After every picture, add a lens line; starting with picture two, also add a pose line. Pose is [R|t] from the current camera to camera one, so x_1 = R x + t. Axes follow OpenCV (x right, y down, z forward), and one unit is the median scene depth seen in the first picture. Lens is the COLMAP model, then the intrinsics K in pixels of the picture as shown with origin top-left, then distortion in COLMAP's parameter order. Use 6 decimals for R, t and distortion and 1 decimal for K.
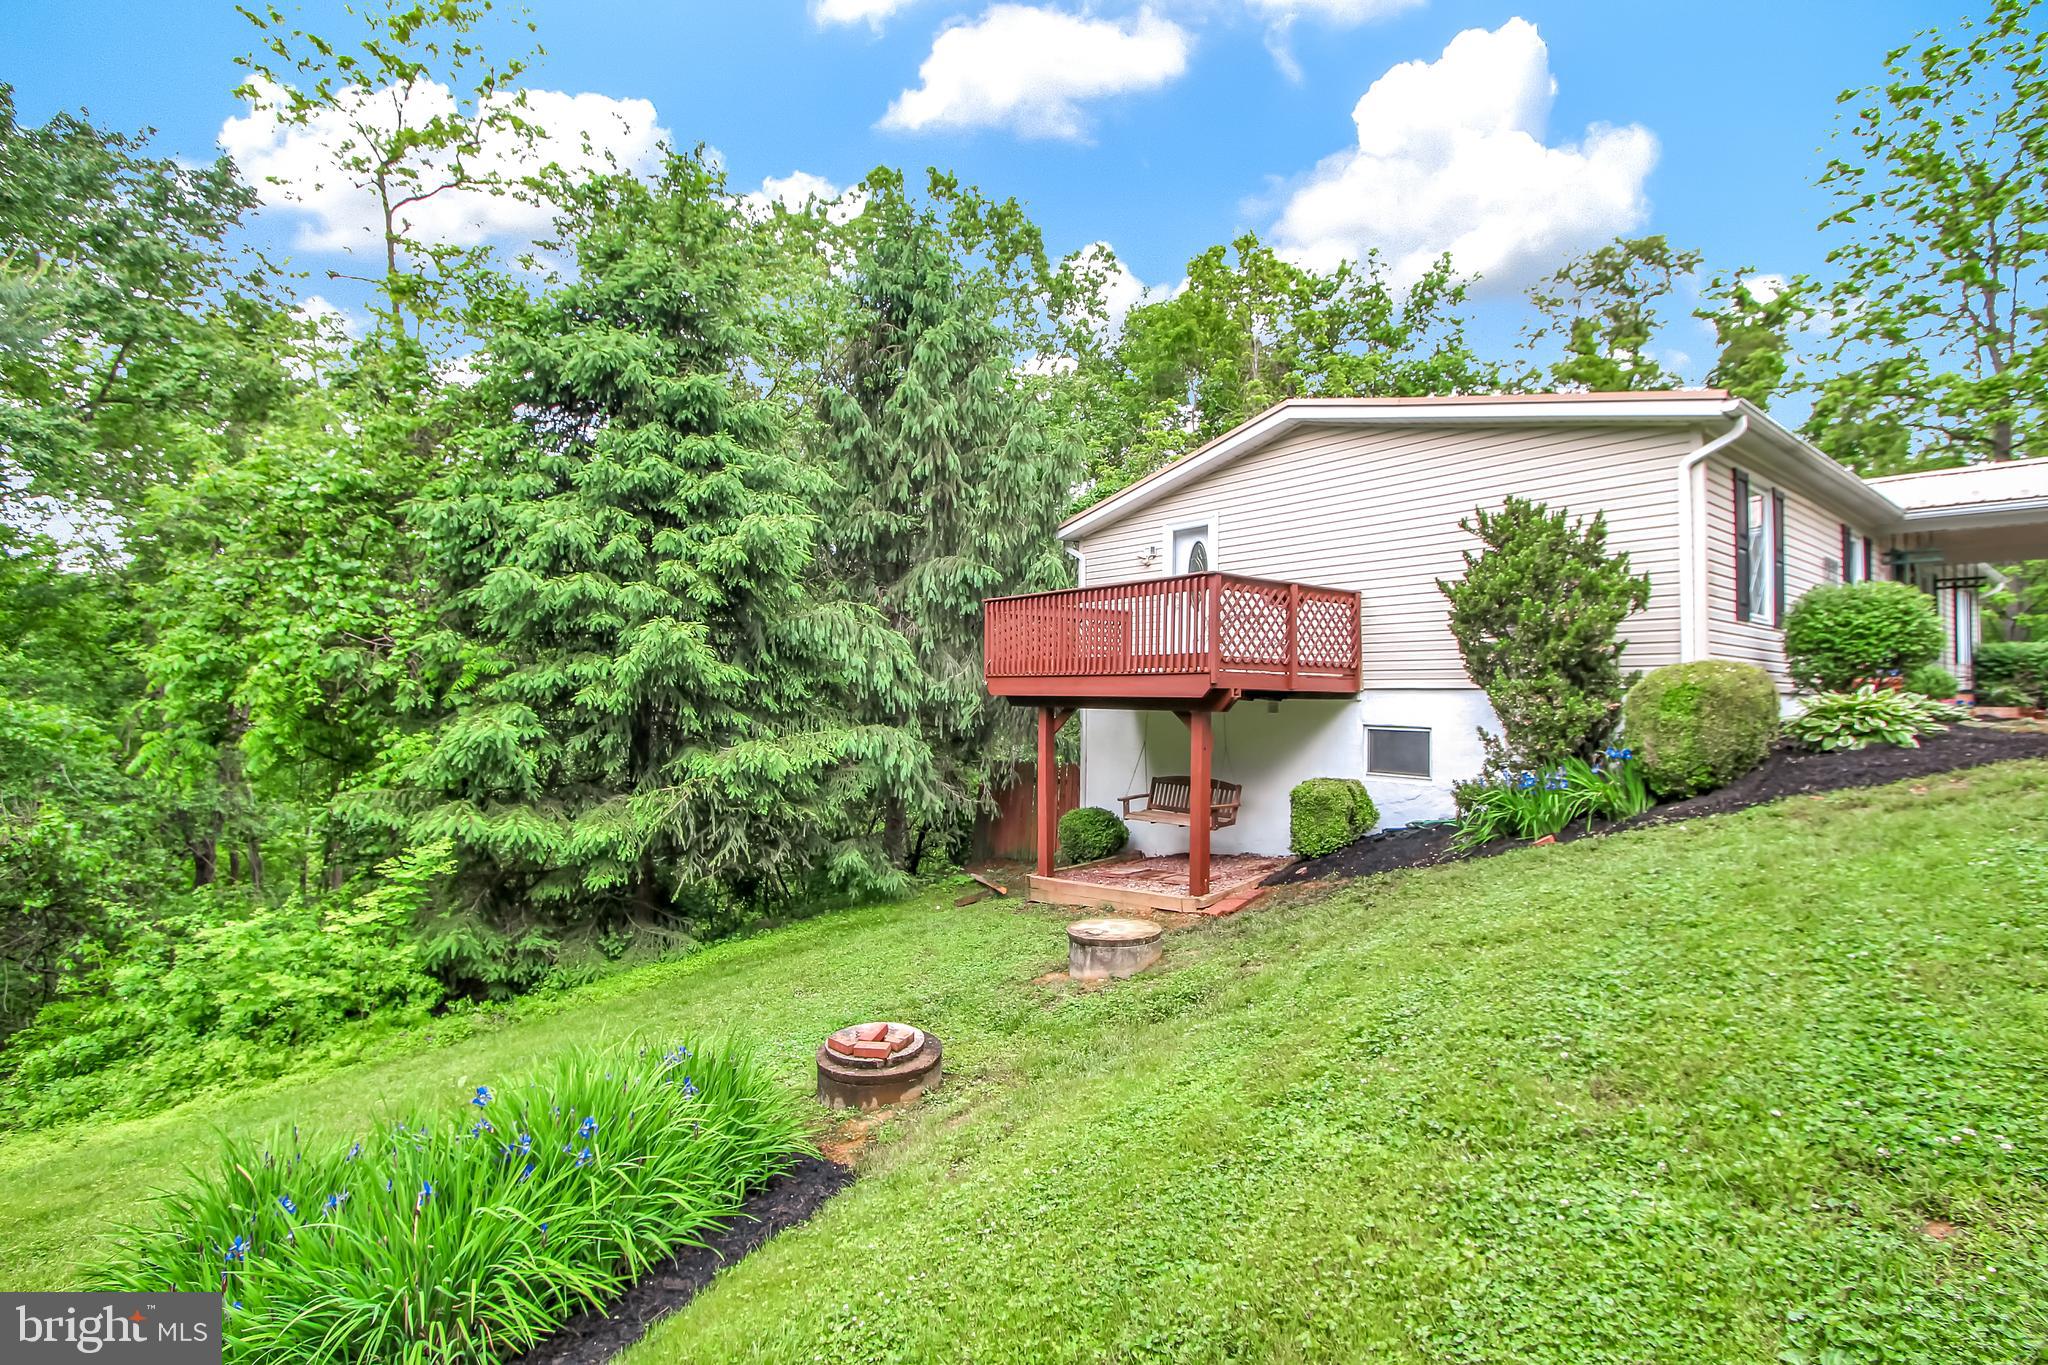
lens RADIAL K [[1011.1, 0, 1022.7], [0, 1011.1, 681.4], [0, 0, 1]] dist [-0.002960, 0.002898]
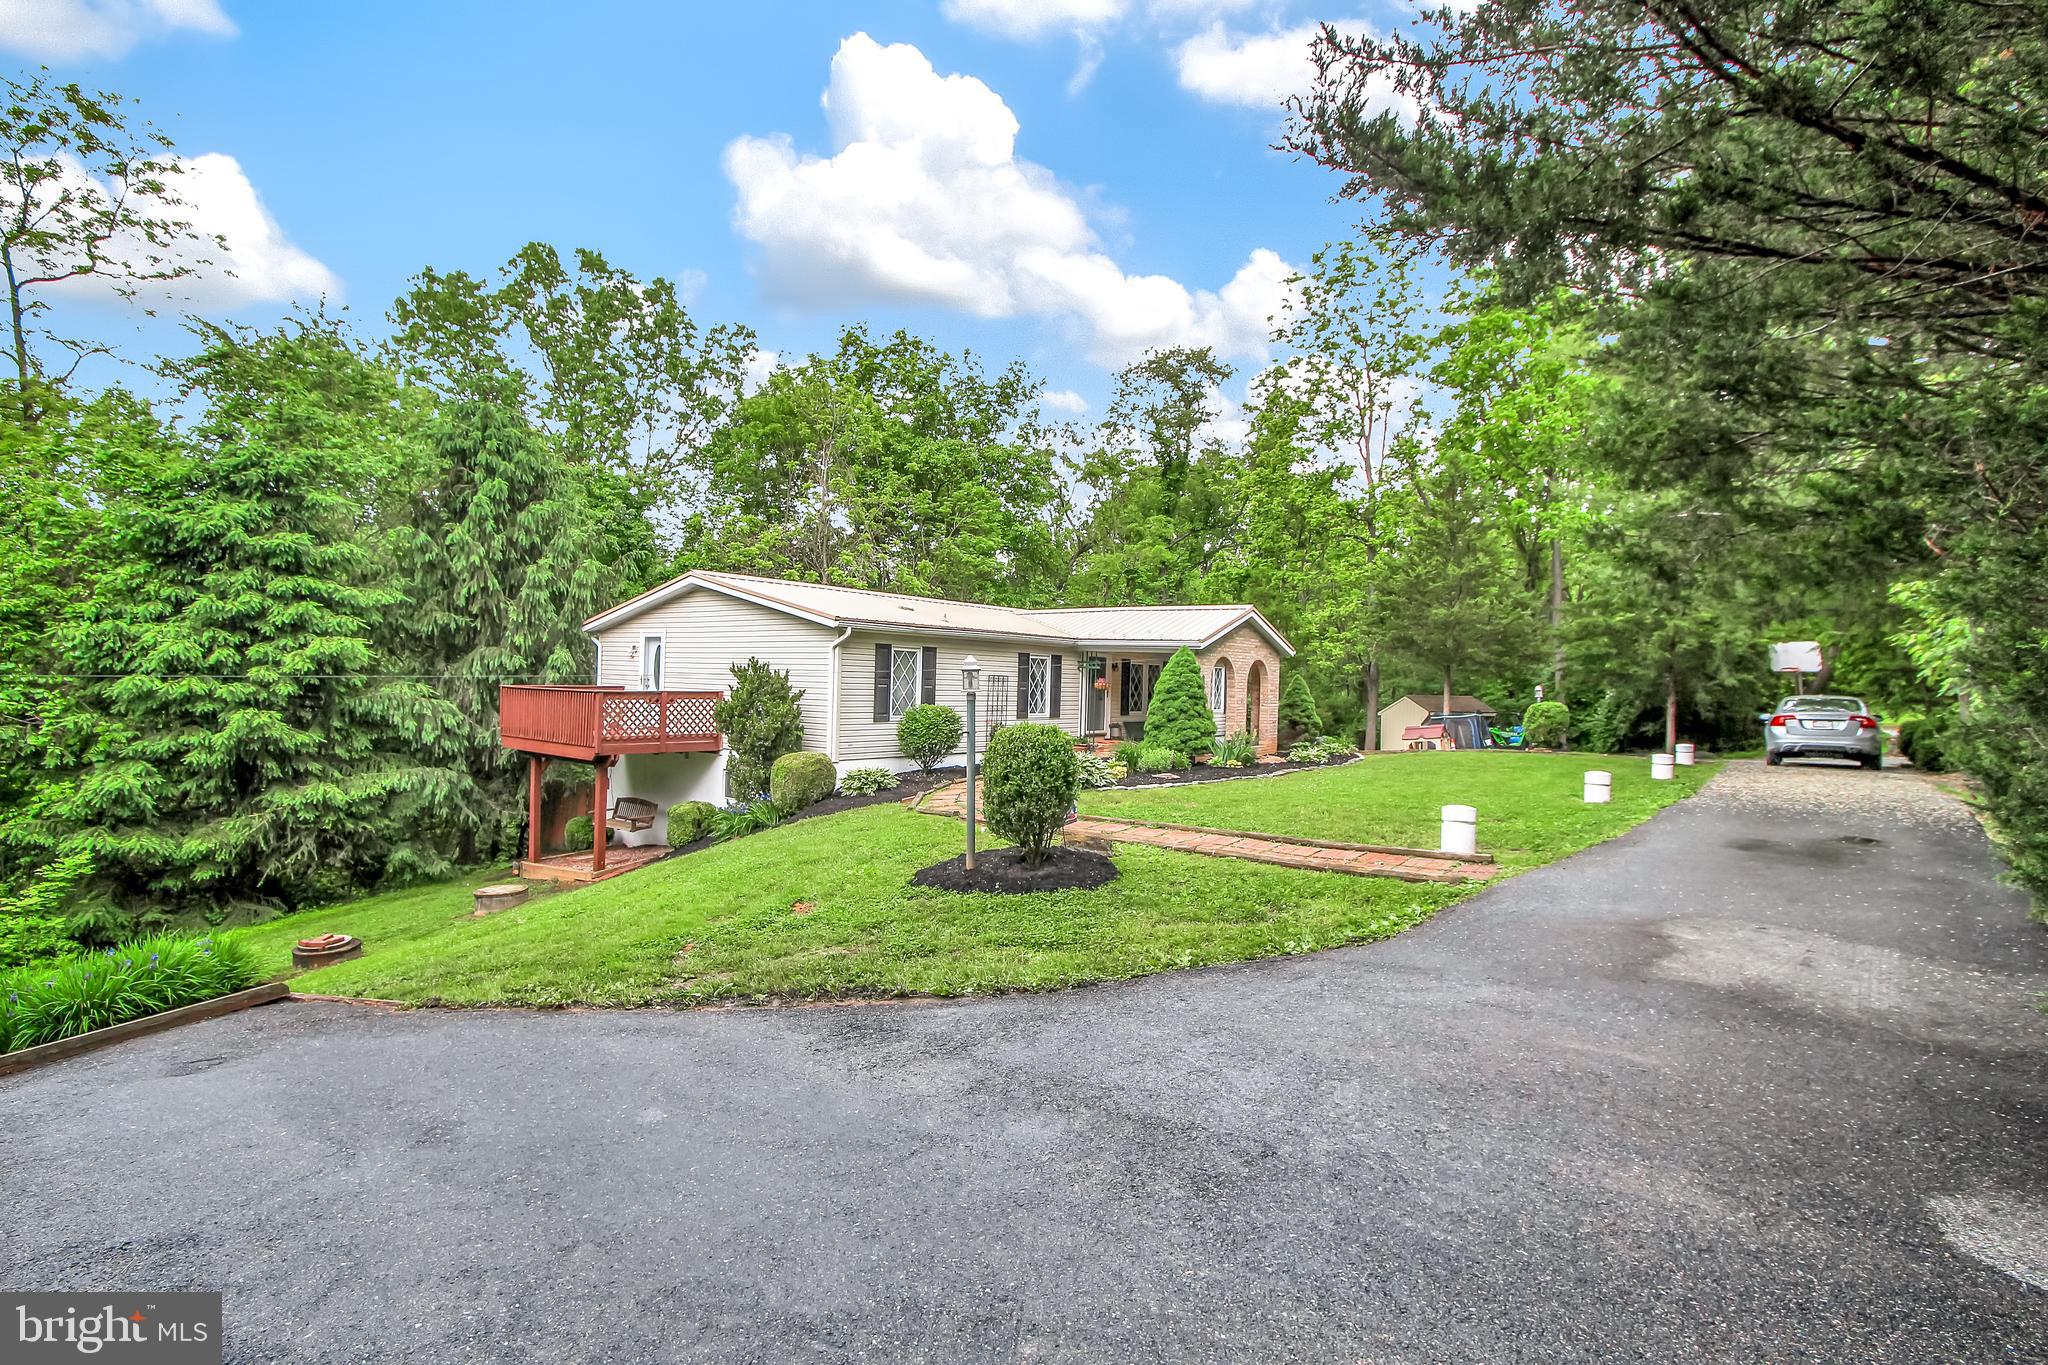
lens RADIAL K [[1011.1, 0, 1029.0], [0, 1011.1, 681.5], [0, 0, 1]] dist [-0.002960, 0.002898]
pose [[0.970854, 0.010258, 0.239454, 0.426266], [-0.015060, 0.999720, 0.018233, -0.143285], [-0.239200, -0.021307, 0.970737, -0.783234]]
